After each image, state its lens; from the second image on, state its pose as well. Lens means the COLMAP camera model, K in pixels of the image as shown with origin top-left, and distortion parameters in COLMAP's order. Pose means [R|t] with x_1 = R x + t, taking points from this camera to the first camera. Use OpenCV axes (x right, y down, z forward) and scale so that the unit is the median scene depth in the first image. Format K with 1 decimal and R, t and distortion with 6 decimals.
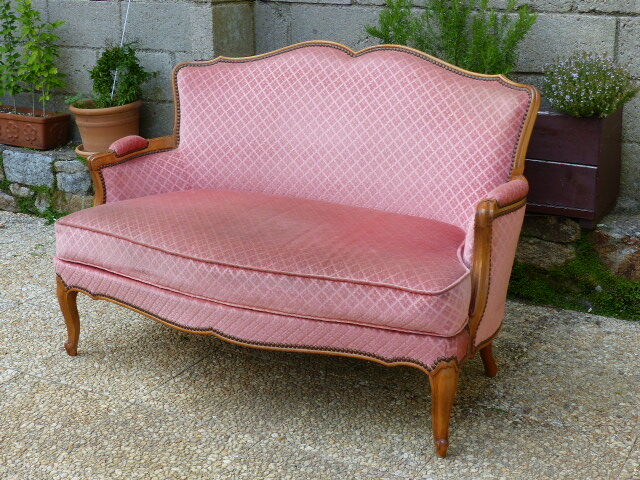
lens RADIAL K [[934.1, 0, 342.4], [0, 934.1, 214.7], [0, 0, 1]] dist [-0.031040, 0.000000]
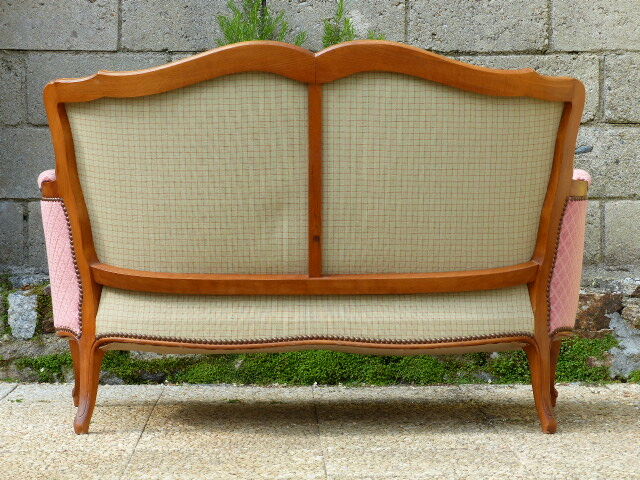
lens RADIAL K [[1961.8, 0, 317.8], [0, 1961.8, 240.2], [0, 0, 1]] dist [0.008947, 0.000000]
pose [[0.849570, -0.013876, 0.527294, -0.574702], [0.142393, 0.968574, -0.203934, 0.227869], [-0.507893, 0.248339, 0.824847, -0.307228]]
